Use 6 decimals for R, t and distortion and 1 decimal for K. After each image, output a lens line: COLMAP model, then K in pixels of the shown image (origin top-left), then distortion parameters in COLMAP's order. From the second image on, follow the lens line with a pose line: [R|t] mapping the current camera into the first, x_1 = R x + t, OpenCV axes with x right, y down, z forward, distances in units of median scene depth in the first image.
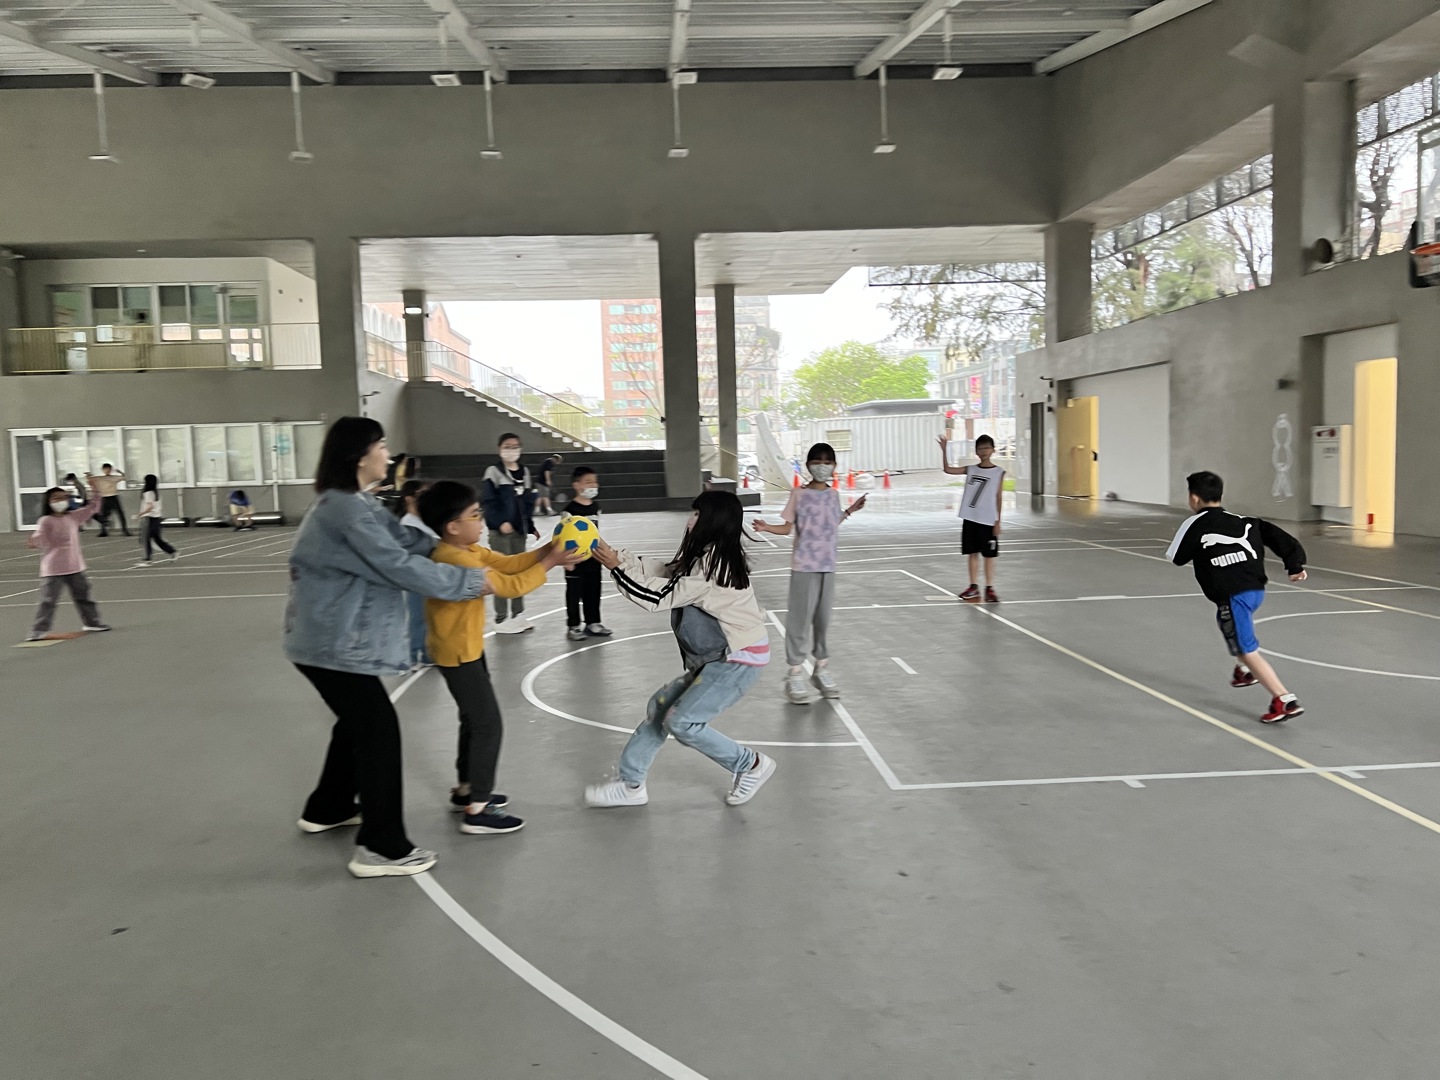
lens RADIAL K [[1086.1, 0, 706.8], [0, 1086.1, 524.9], [0, 0, 1]] dist [0.048461, -0.004836]
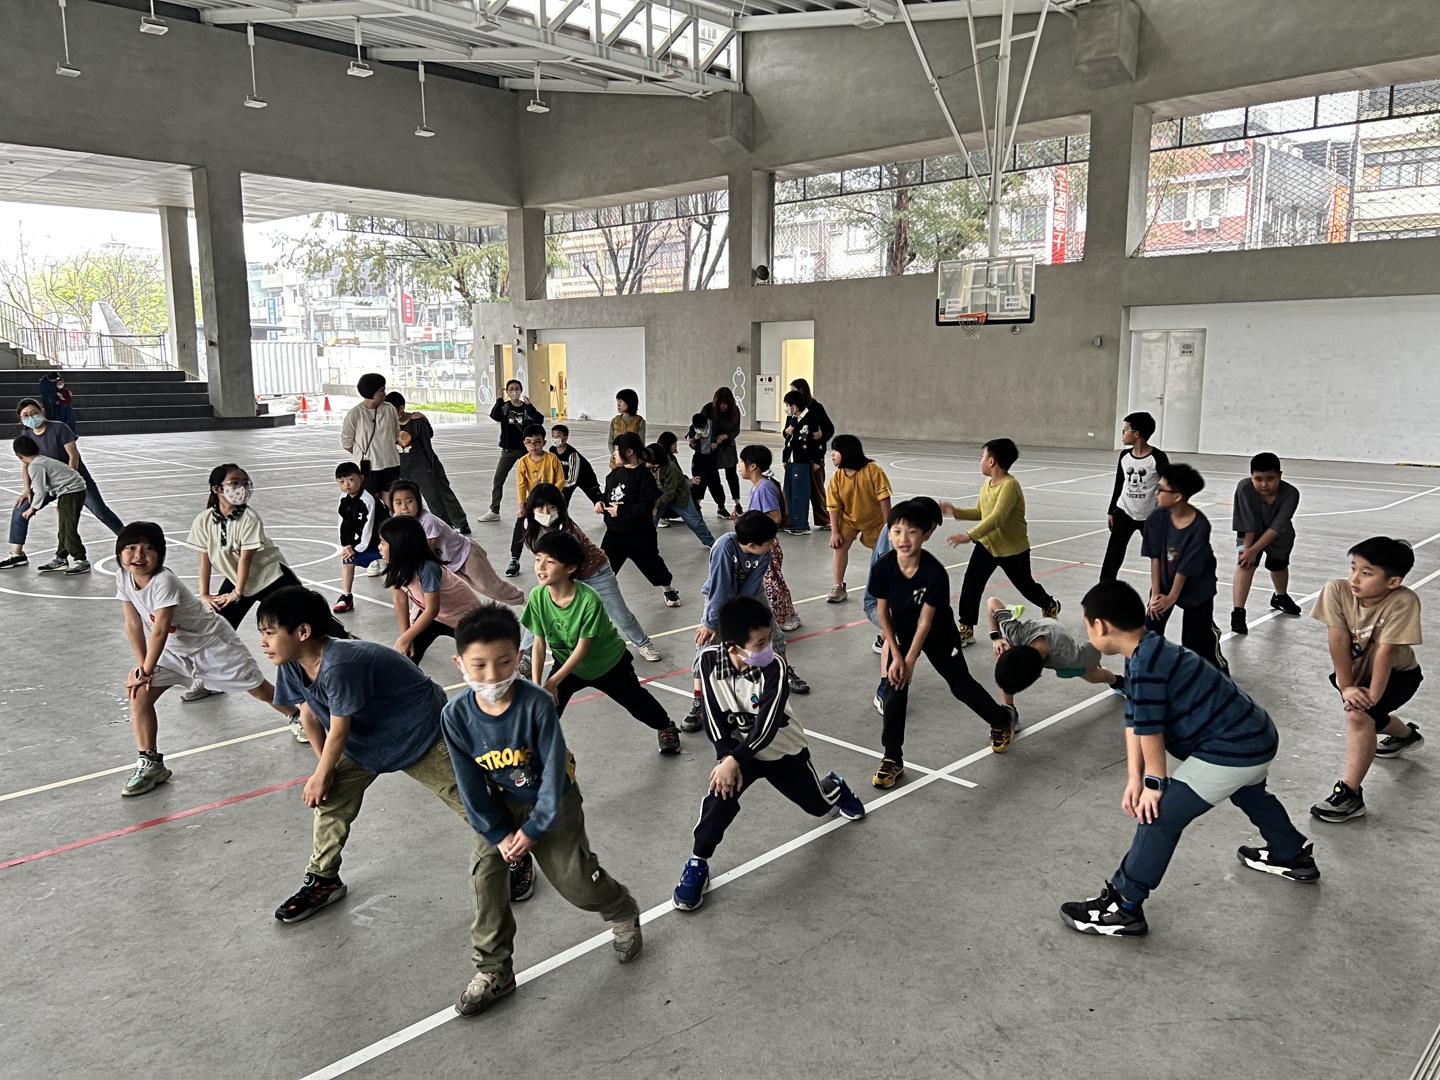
lens RADIAL K [[1086.1, 0, 721.0], [0, 1086.1, 536.7], [0, 0, 1]] dist [0.048461, -0.004836]
pose [[0.719020, -0.076669, 0.690748, -0.432774], [0.022241, 0.995926, 0.087390, 0.007911], [-0.694634, -0.047472, 0.717795, -0.122757]]
